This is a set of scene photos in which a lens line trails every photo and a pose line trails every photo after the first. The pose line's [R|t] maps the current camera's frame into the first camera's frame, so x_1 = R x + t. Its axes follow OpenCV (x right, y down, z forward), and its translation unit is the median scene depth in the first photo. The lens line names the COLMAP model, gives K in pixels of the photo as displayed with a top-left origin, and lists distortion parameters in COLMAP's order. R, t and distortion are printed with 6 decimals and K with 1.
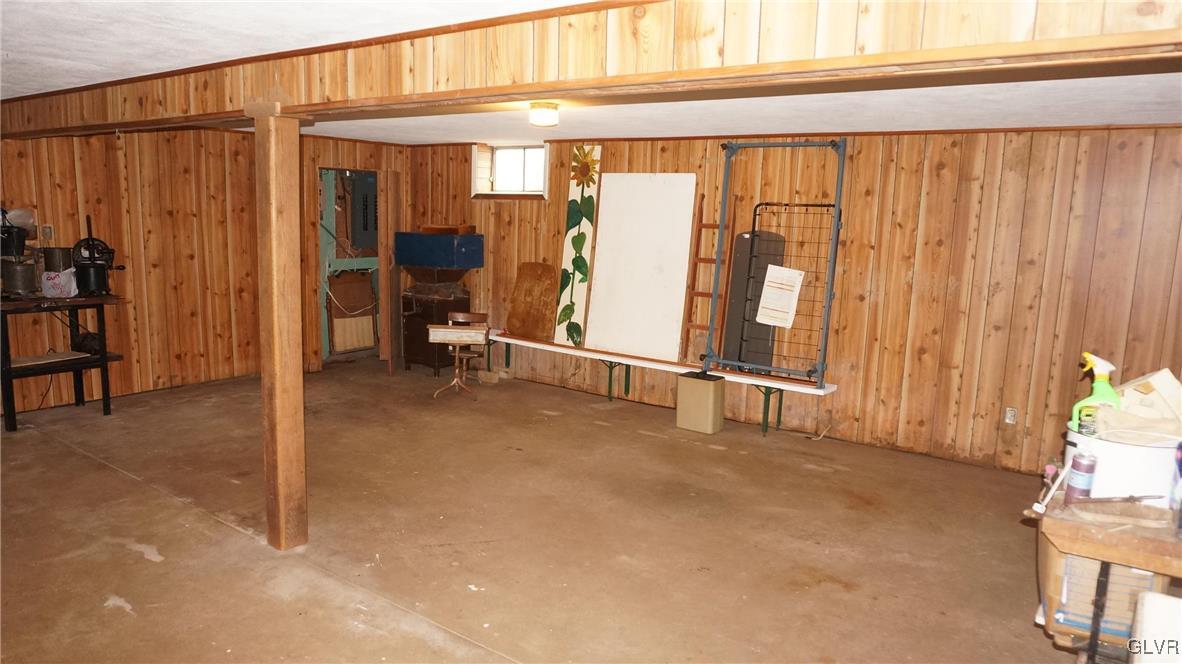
lens RADIAL K [[793.5, 0, 593.3], [0, 793.5, 333.8], [0, 0, 1]] dist [-0.028883, 0.015745]
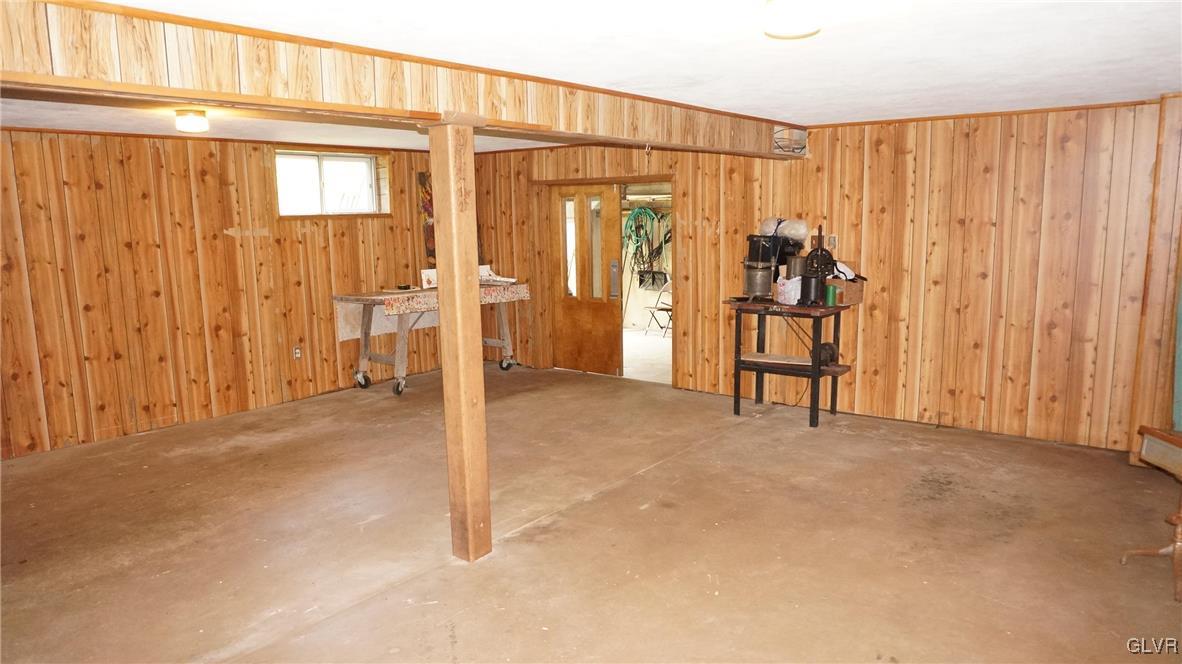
lens RADIAL K [[793.5, 0, 593.0], [0, 793.5, 335.3], [0, 0, 1]] dist [-0.028883, 0.015745]
pose [[-0.020347, 0.126840, -0.991714, 0.345040], [-0.139739, 0.981823, 0.128442, -0.094958], [0.989979, 0.141195, -0.002253, 0.680890]]
